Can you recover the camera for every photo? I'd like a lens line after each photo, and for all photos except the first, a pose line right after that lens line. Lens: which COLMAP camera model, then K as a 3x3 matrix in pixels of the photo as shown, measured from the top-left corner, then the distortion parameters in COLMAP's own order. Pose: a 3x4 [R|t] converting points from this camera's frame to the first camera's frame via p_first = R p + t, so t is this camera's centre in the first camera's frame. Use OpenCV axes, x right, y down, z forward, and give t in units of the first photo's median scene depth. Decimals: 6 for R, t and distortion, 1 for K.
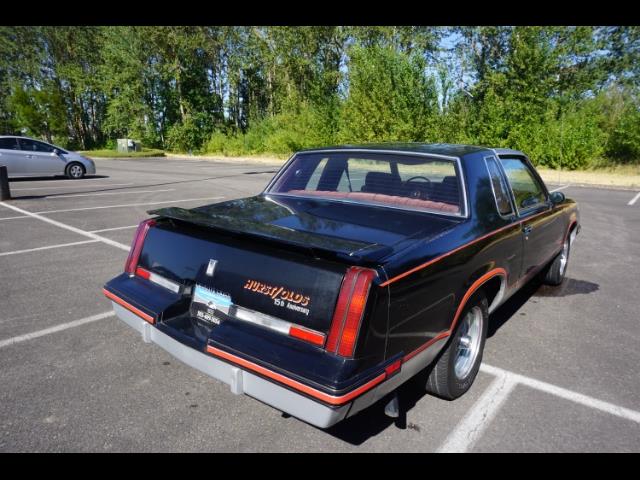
lens RADIAL K [[426.1, 0, 326.6], [0, 426.1, 233.4], [0, 0, 1]] dist [-0.048368, 0.029285]
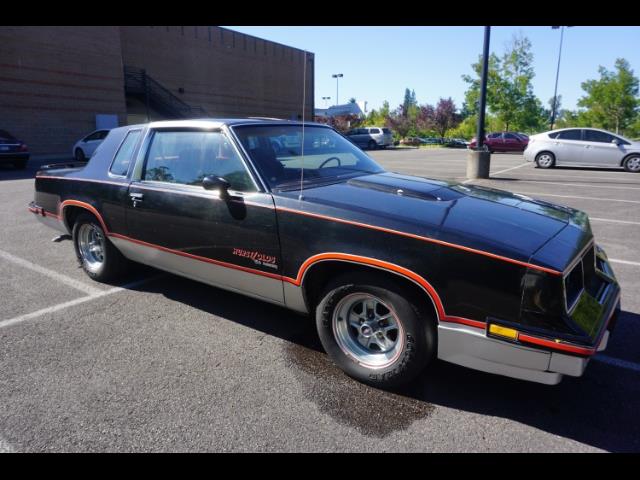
lens RADIAL K [[426.1, 0, 316.9], [0, 426.1, 237.4], [0, 0, 1]] dist [-0.048368, 0.029285]
pose [[0.059542, 0.210967, -0.975678, 0.078006], [-0.191701, 0.961636, 0.196232, -0.010262], [0.979646, 0.175355, 0.097700, 0.067206]]
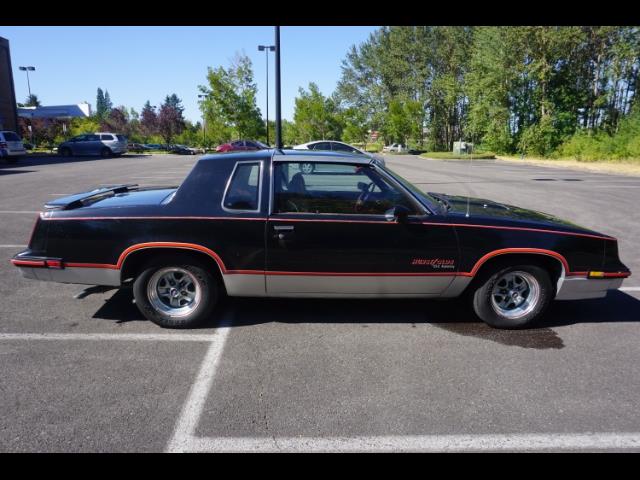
lens RADIAL K [[426.1, 0, 320.5], [0, 426.1, 237.0], [0, 0, 1]] dist [-0.048368, 0.029285]
pose [[0.668611, 0.152178, -0.727875, 0.067350], [-0.149848, 0.986329, 0.068566, -0.003910], [0.728358, 0.063226, 0.682273, 0.015185]]
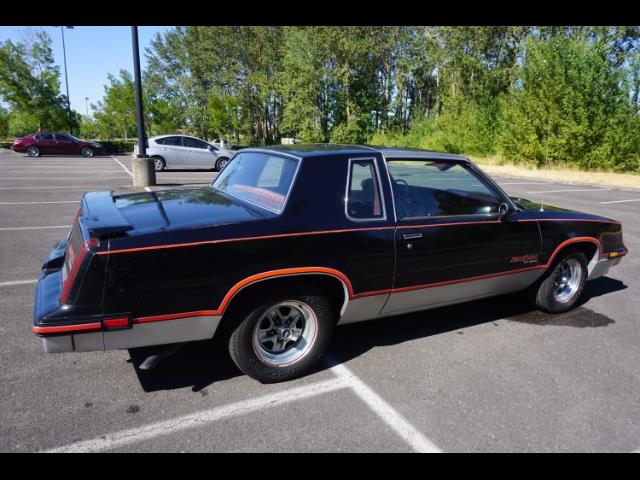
lens RADIAL K [[426.1, 0, 324.8], [0, 426.1, 235.5], [0, 0, 1]] dist [-0.048368, 0.029285]
pose [[0.923838, 0.092660, -0.371399, 0.032414], [-0.091628, 0.995583, 0.020466, -0.000763], [0.371655, 0.015123, 0.928248, 0.001837]]
